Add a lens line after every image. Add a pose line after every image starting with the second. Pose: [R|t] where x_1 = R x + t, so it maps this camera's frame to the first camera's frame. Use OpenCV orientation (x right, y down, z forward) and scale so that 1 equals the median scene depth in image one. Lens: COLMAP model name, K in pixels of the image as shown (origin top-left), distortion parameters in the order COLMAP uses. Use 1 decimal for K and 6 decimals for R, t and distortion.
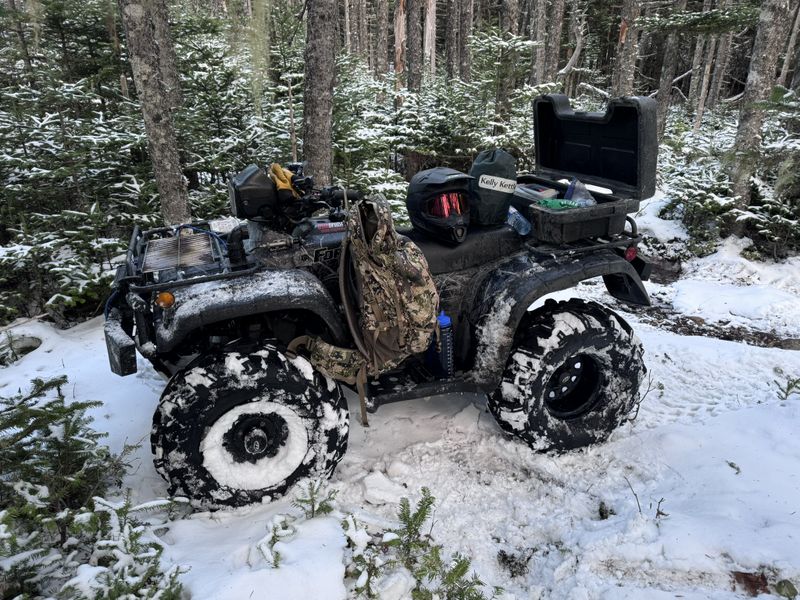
lens RADIAL K [[558.5, 0, 405.1], [0, 558.5, 301.3], [0, 0, 1]] dist [0.022834, -0.022374]
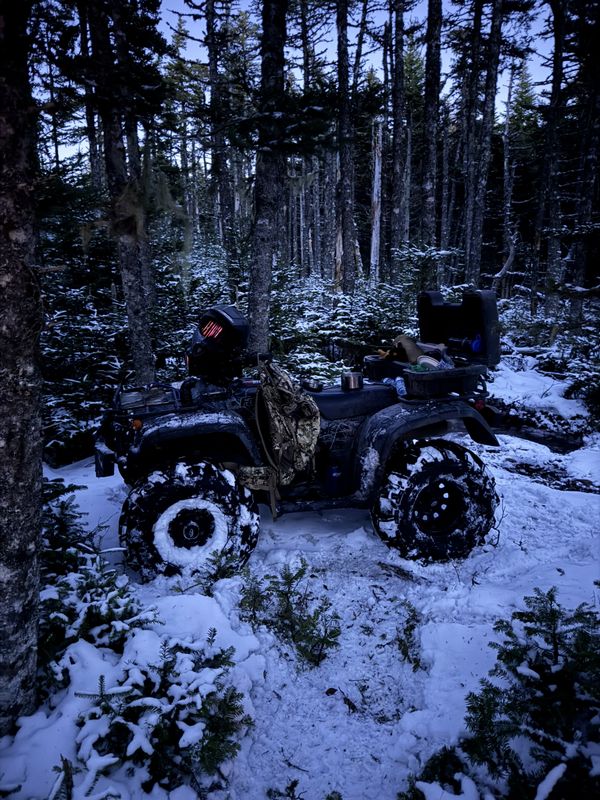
lens RADIAL K [[556.8, 0, 301.4], [0, 556.8, 395.1], [0, 0, 1]] dist [0.054788, -0.027728]
pose [[0.994381, 0.006335, -0.105669, 0.102259], [-0.025630, 0.982916, -0.182264, 0.115195], [0.102709, 0.183948, 0.977555, -0.264228]]
